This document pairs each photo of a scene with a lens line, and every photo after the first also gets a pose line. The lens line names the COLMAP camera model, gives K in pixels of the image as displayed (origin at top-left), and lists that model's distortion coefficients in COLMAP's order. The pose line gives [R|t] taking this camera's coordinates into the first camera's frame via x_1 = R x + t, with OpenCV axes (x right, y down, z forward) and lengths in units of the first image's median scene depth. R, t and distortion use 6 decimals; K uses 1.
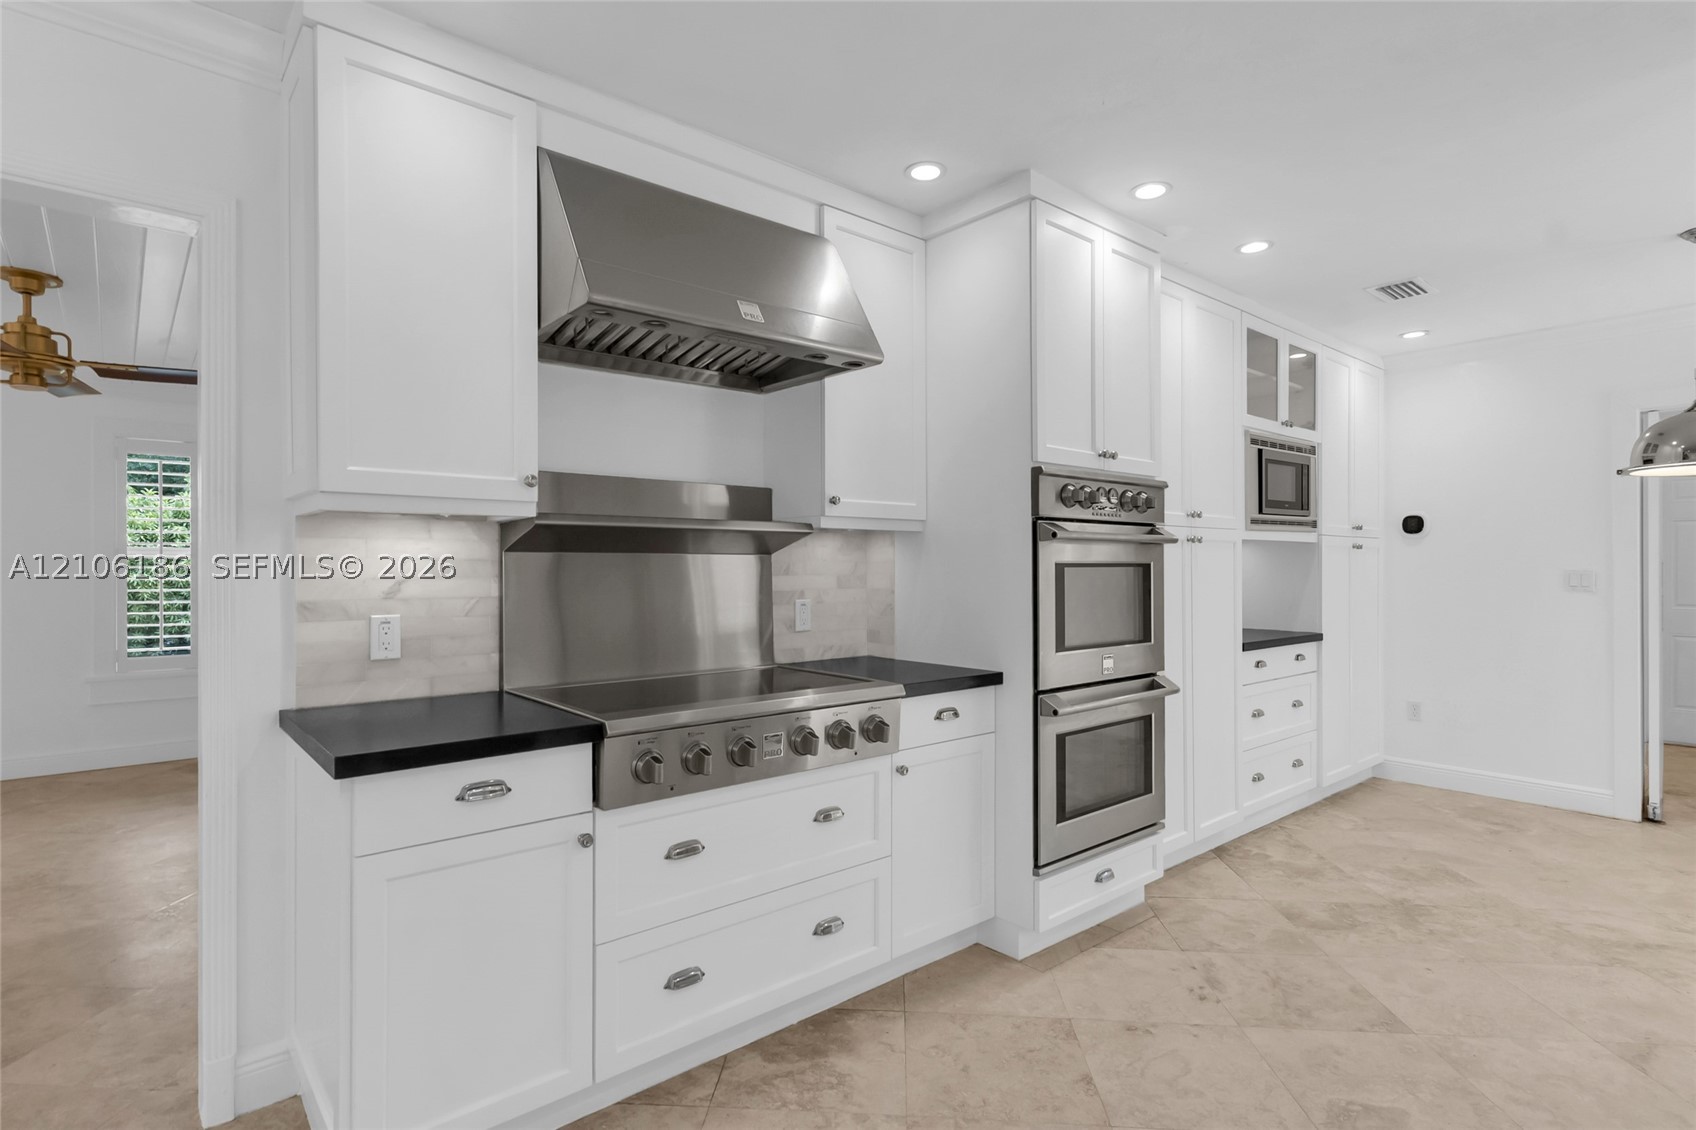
lens RADIAL K [[849.4, 0, 848.0], [0, 849.4, 565.0], [0, 0, 1]] dist [0.008671, -0.000980]
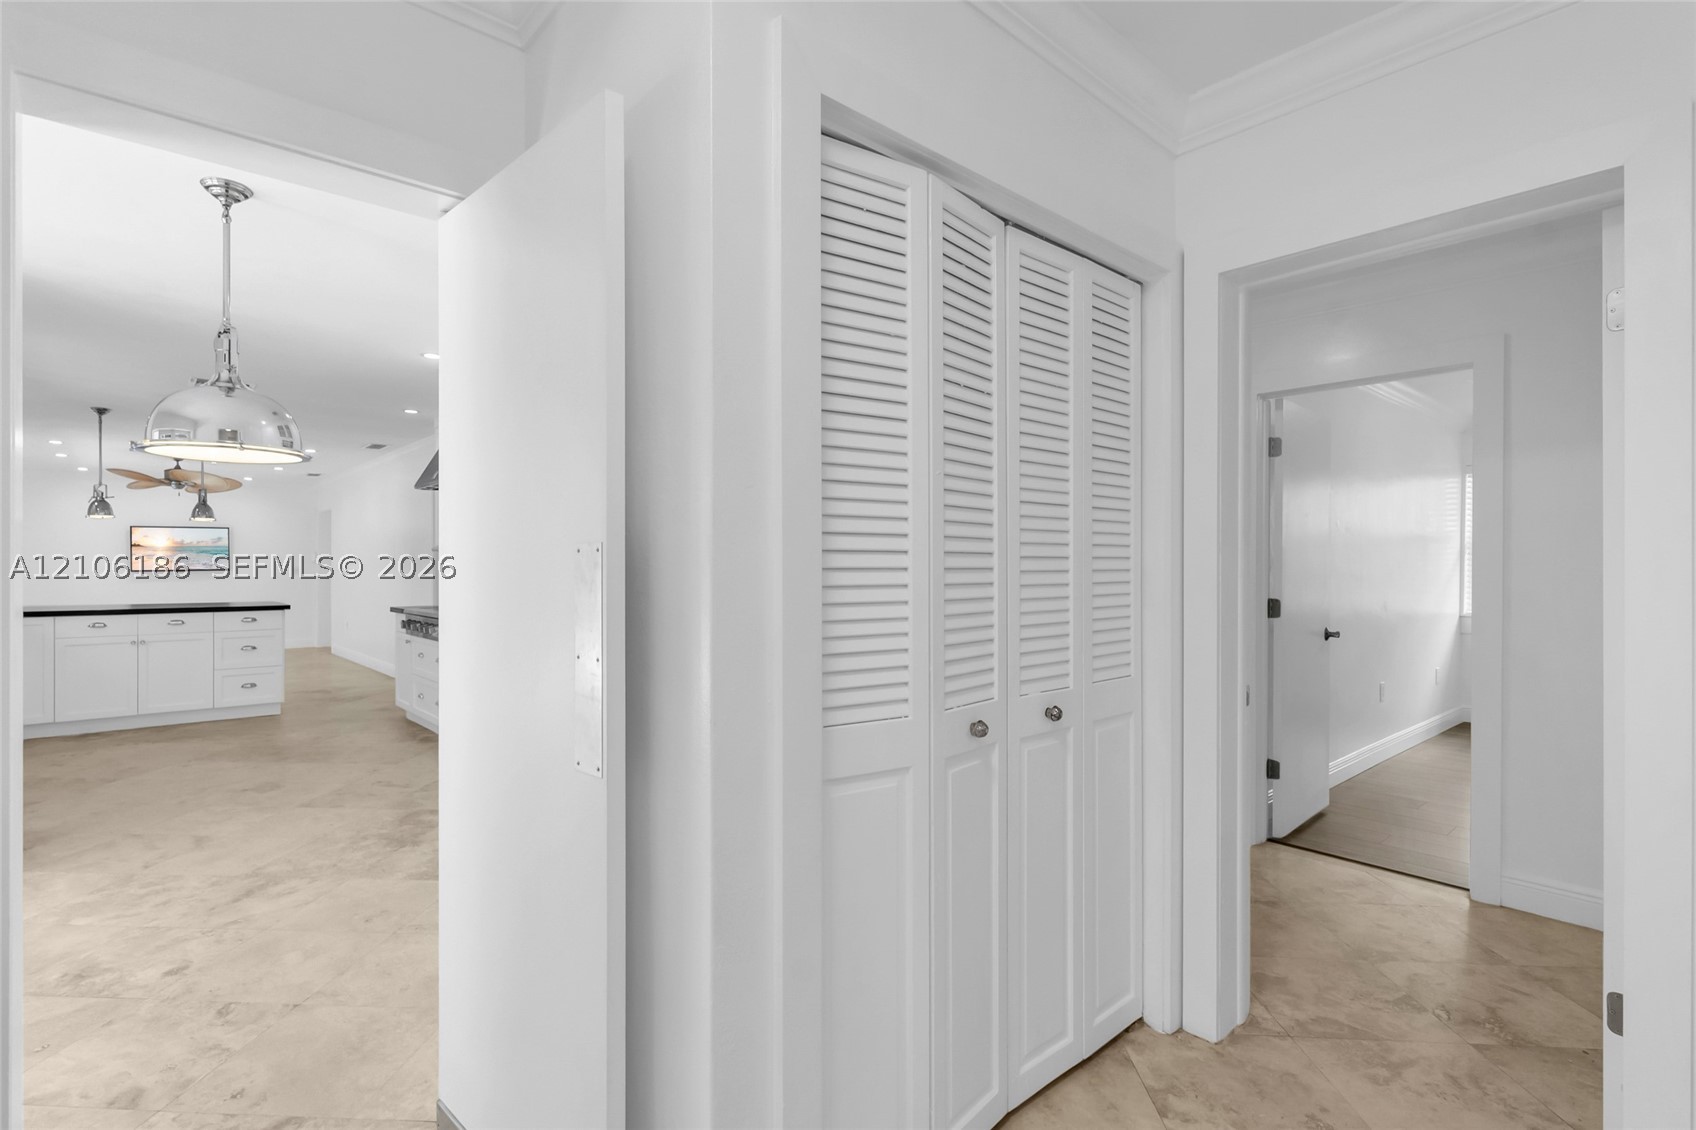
lens RADIAL K [[817.6, 0, 814.8], [0, 817.6, 568.4], [0, 0, 1]] dist [0.000725, -0.000605]
pose [[-0.000932, 0.002376, -0.999997, 2.072918], [0.000868, 0.999997, 0.002376, 0.007521], [0.999999, -0.000866, -0.000934, 1.804347]]
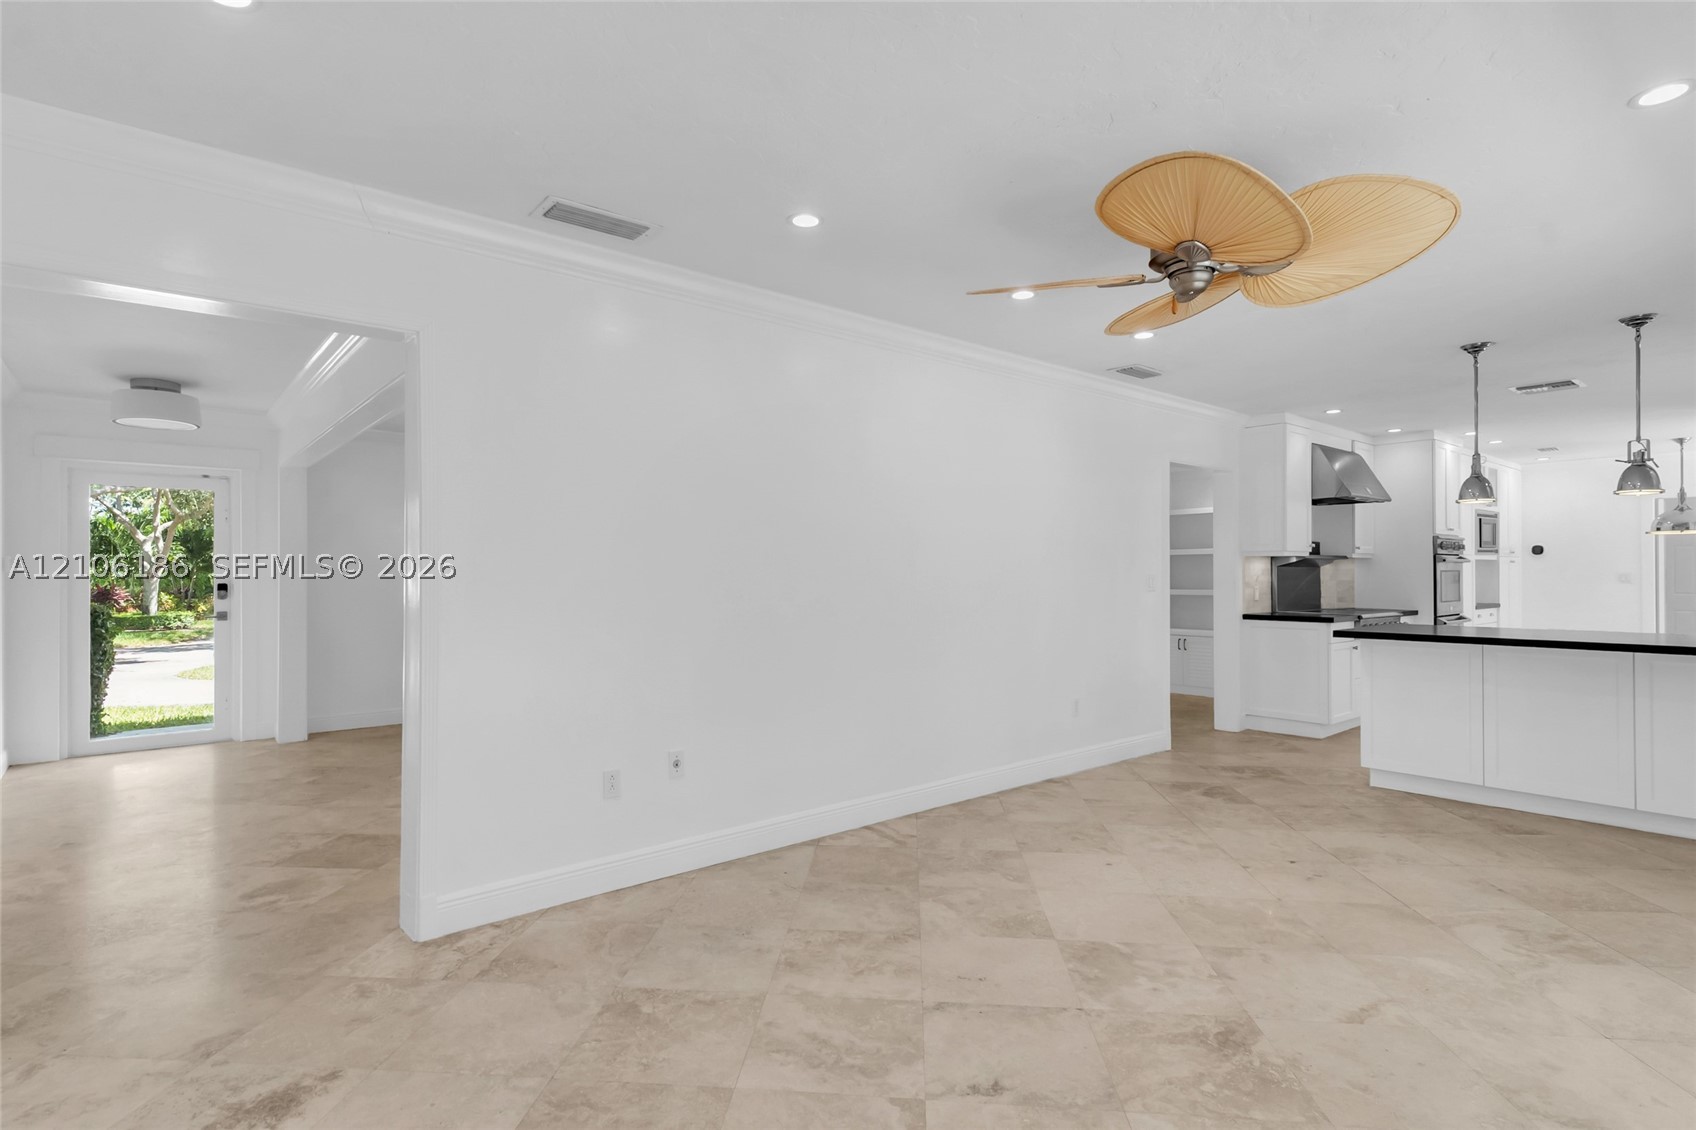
lens RADIAL K [[878.3, 0, 837.1], [0, 878.3, 574.2], [0, 0, 1]] dist [0.006204, 0.000631]
pose [[0.999949, -0.001691, -0.009917, -1.647859], [0.001686, 0.999998, -0.000480, 0.008311], [0.009918, 0.000463, 0.999951, -1.837477]]
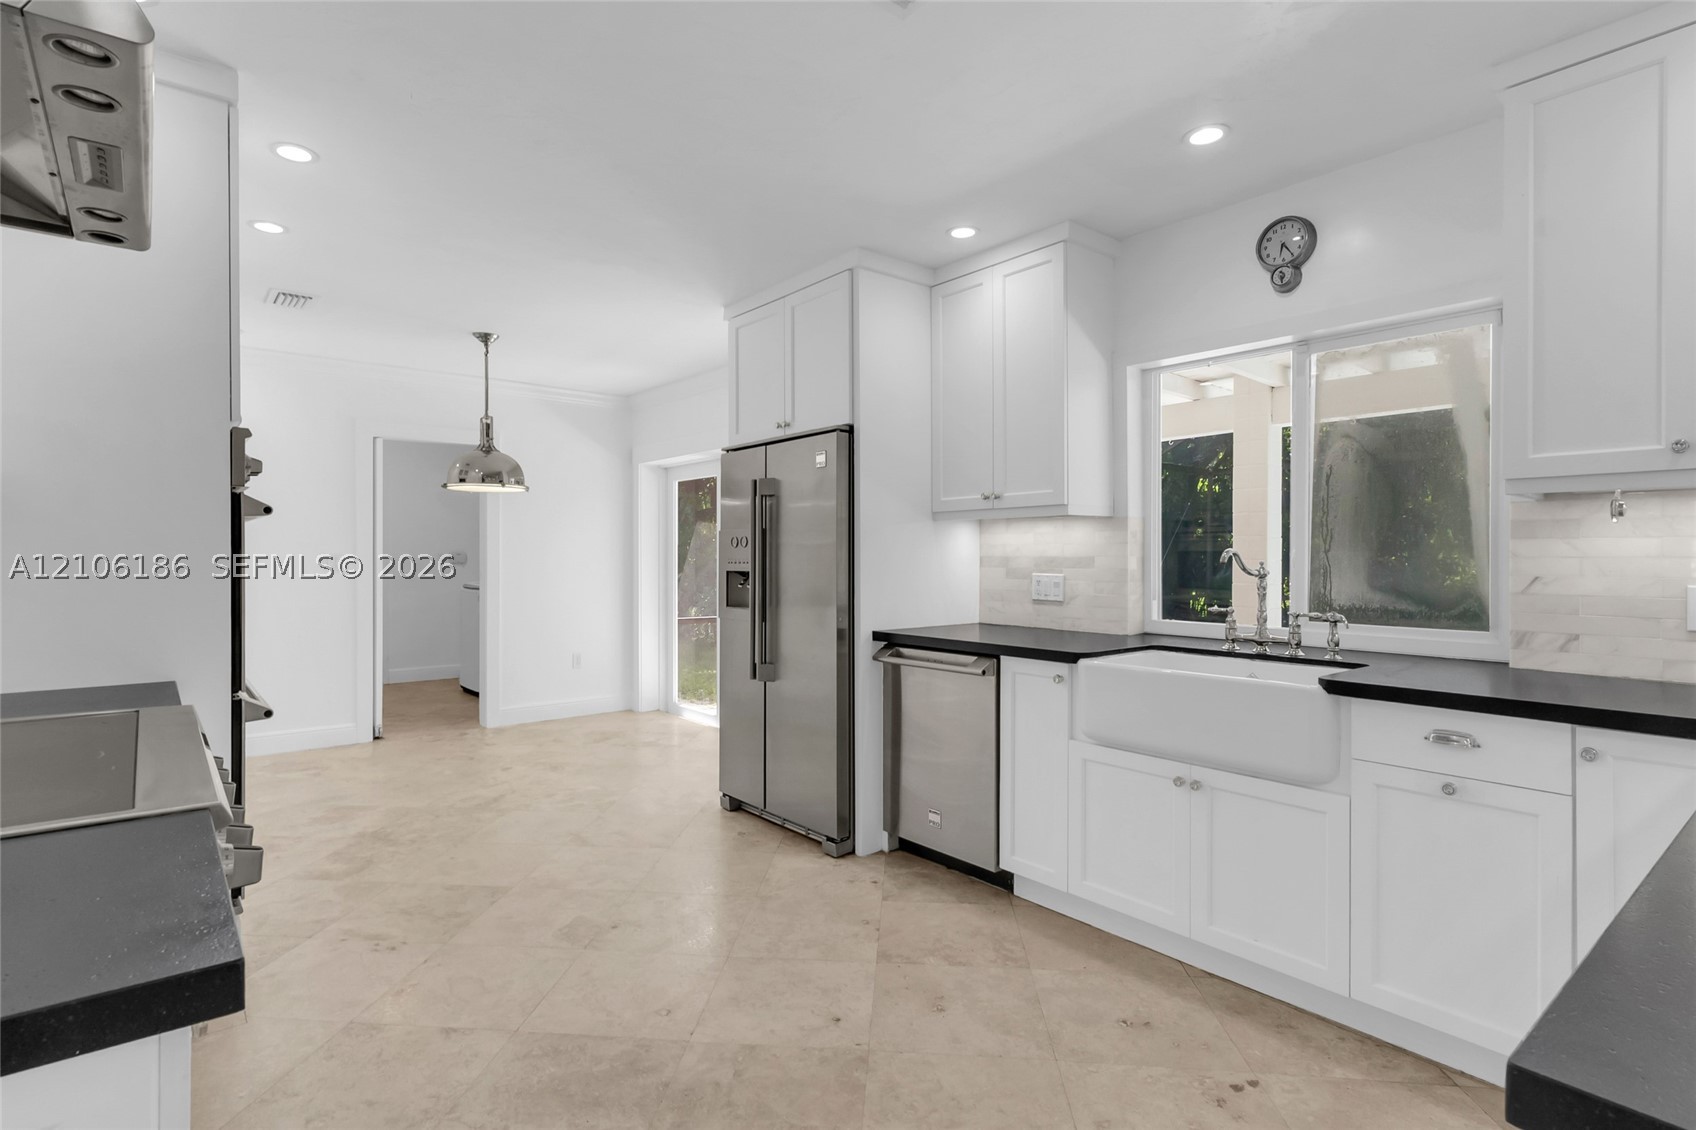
lens RADIAL K [[835.7, 0, 824.7], [0, 835.7, 560.7], [0, 0, 1]] dist [0.001309, 0.000145]
pose [[0.028818, -0.003757, 0.999578, -0.559665], [-0.006490, 0.999971, 0.003946, 0.008933], [-0.999564, -0.006601, 0.028793, 0.381767]]
